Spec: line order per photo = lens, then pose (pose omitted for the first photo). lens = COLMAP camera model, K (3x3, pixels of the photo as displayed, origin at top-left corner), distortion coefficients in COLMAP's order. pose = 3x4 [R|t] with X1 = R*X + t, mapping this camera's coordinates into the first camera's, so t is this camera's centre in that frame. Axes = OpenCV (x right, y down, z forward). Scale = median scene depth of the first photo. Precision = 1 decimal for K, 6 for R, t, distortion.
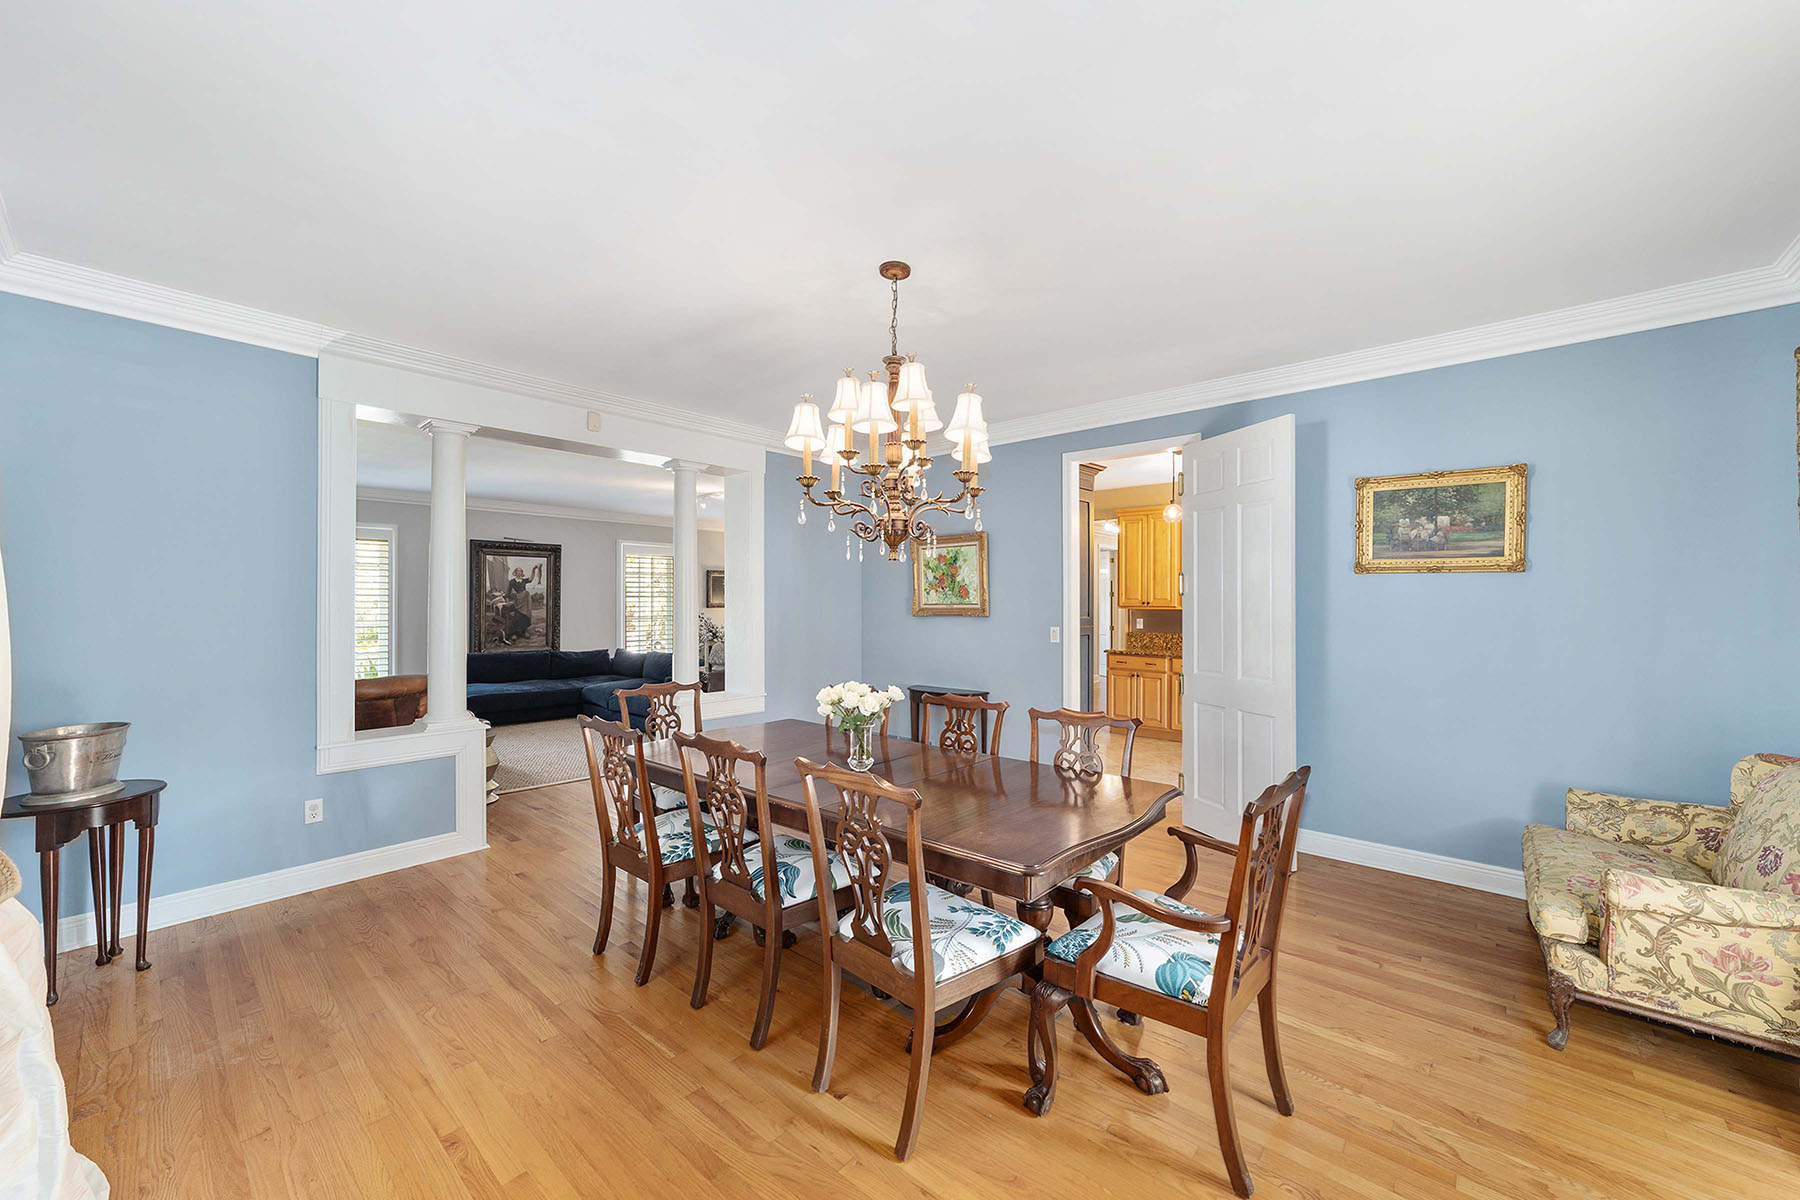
lens RADIAL K [[688.9, 0, 896.4], [0, 688.9, 597.7], [0, 0, 1]] dist [-0.000179, 0.000309]
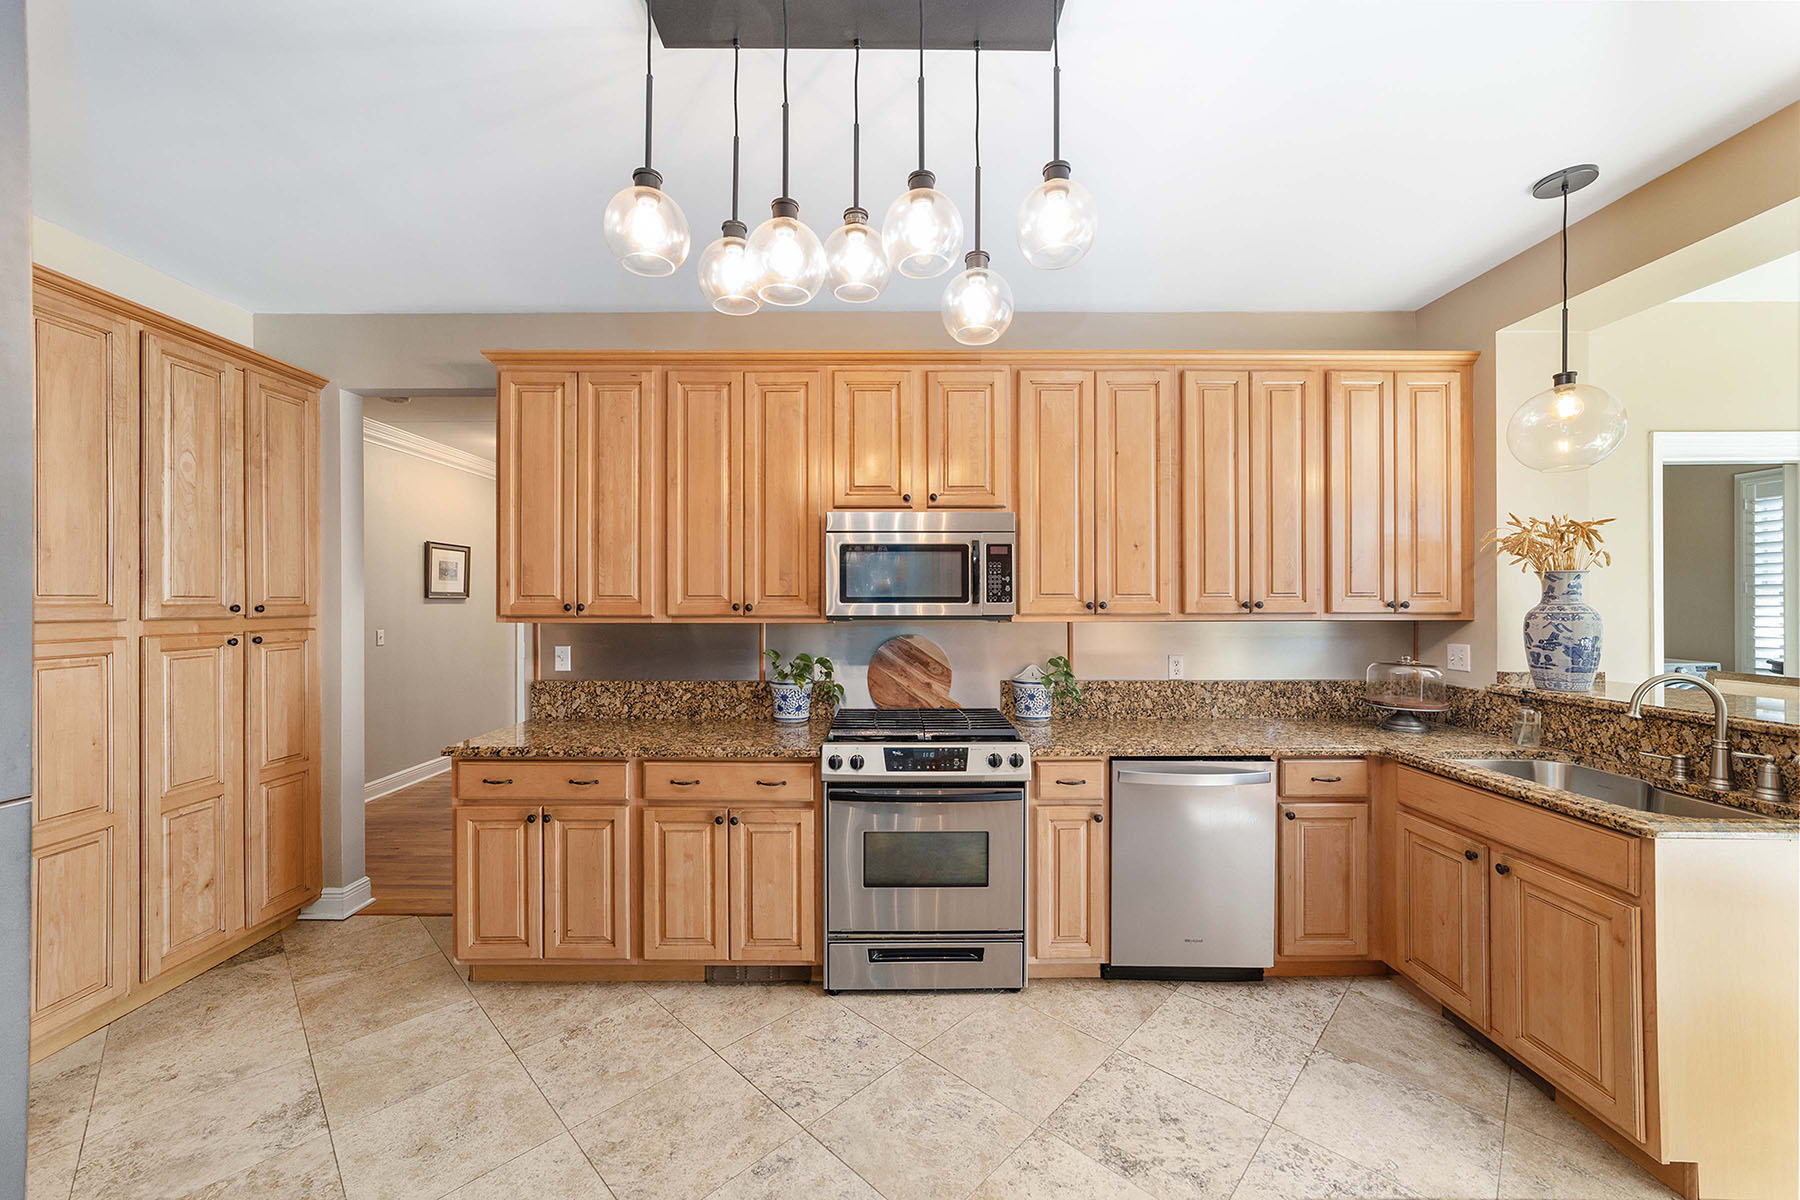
lens RADIAL K [[688.9, 0, 891.8], [0, 688.9, 596.9], [0, 0, 1]] dist [-0.000179, 0.000309]
pose [[0.749598, -0.003662, 0.661884, 0.245896], [0.007174, 0.999971, -0.002593, 0.005077], [-0.661855, 0.006692, 0.749602, 0.610662]]
